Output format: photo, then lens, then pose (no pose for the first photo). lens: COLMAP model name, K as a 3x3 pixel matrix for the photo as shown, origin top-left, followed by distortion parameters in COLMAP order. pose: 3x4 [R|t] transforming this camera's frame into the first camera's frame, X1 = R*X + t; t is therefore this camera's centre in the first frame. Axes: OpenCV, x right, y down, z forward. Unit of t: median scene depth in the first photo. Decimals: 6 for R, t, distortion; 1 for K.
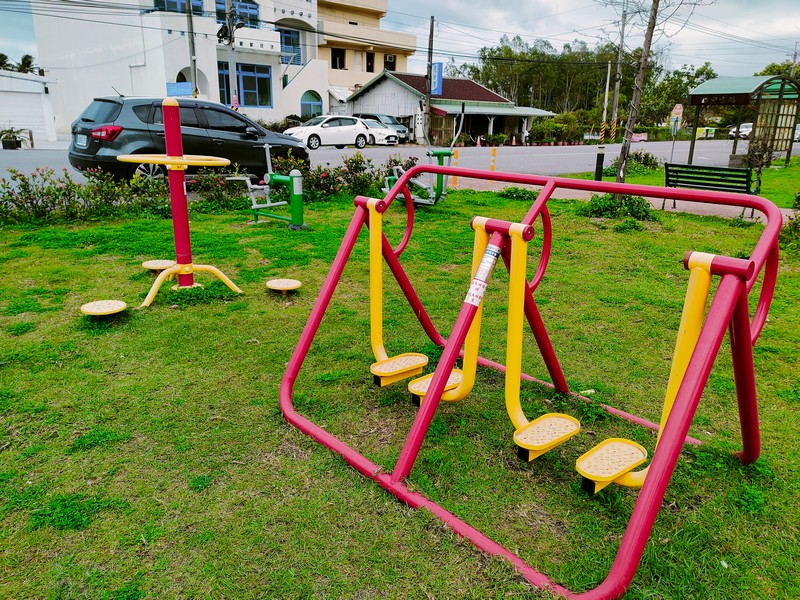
lens RADIAL K [[604.9, 0, 400.0], [0, 604.9, 300.0], [0, 0, 1]] dist [0.033506, -0.005265]
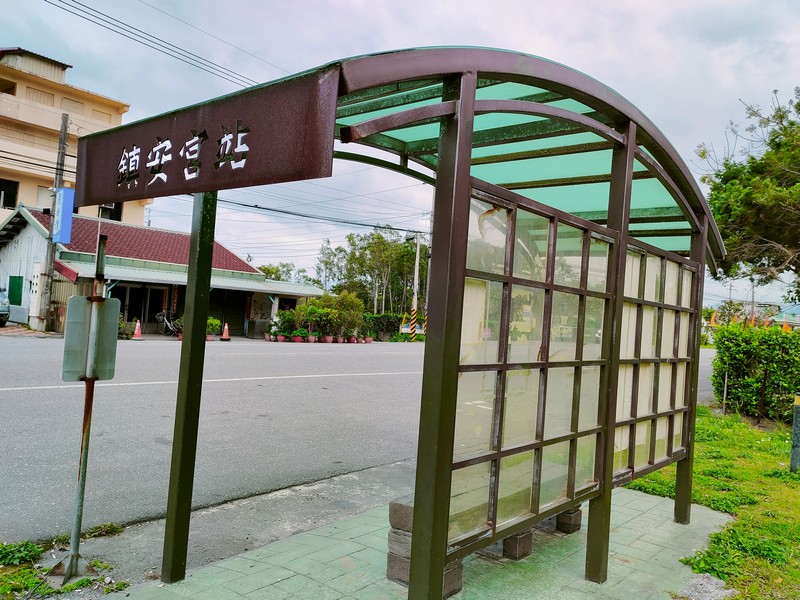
lens RADIAL K [[604.9, 0, 400.0], [0, 604.9, 300.0], [0, 0, 1]] dist [0.033506, -0.005265]
pose [[0.988794, 0.058397, 0.137389, 0.249974], [-0.015841, 0.956161, -0.292411, -0.117288], [-0.148442, 0.286958, 0.946372, 0.396384]]
